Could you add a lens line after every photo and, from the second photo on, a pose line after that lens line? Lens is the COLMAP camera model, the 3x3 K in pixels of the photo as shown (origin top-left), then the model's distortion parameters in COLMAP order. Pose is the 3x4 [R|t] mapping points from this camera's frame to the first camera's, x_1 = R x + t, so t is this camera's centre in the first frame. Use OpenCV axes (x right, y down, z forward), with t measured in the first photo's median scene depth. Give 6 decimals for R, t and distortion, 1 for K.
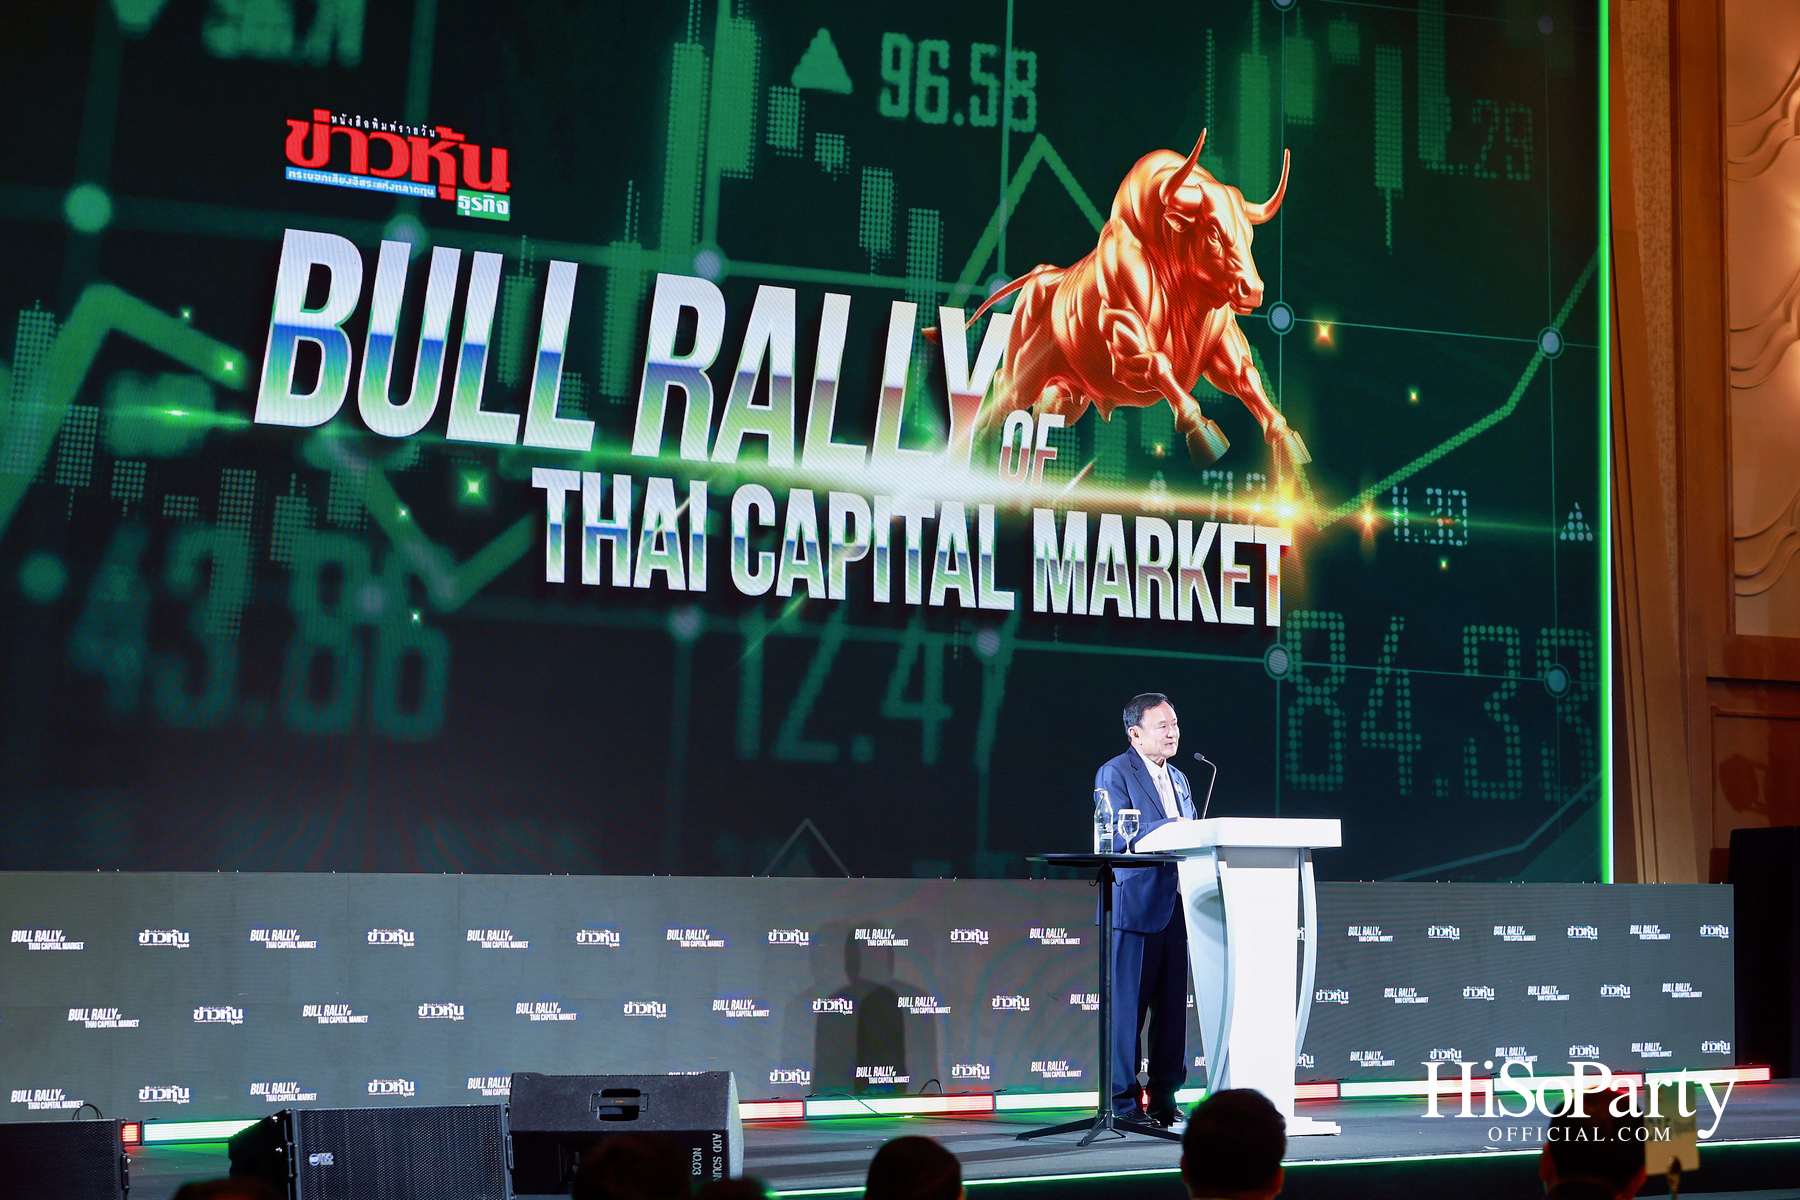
lens RADIAL K [[4057.3, 0, 865.6], [0, 4057.3, 572.1], [0, 0, 1]] dist [0.019734, 0.000000]
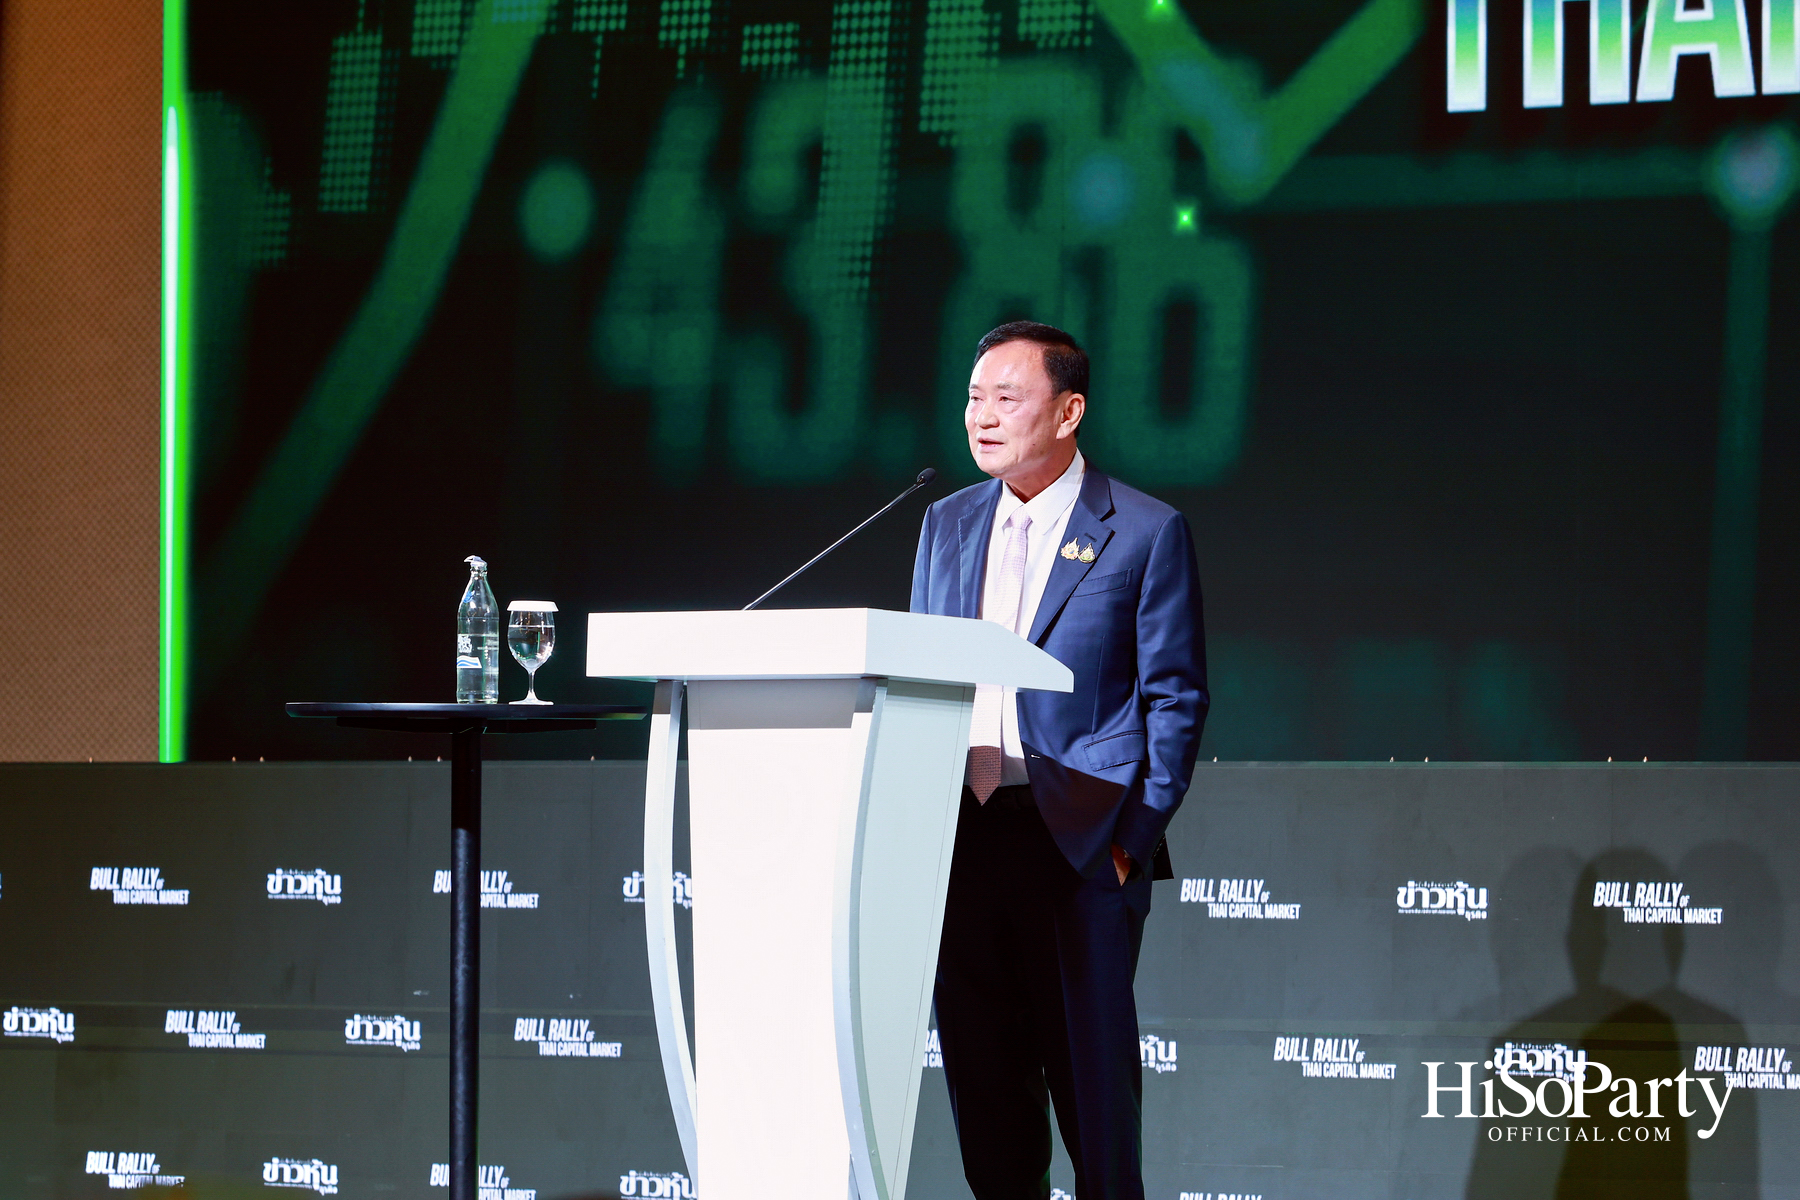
lens RADIAL K [[9524.0, 0, 898.5], [0, 9524.0, 609.8], [0, 0, 1]] dist [0.109392, 0.000000]
pose [[0.202793, -0.023645, -0.978936, 0.991104], [0.075286, 0.997126, -0.008489, 0.065043], [0.976323, -0.071979, 0.203991, 0.758398]]
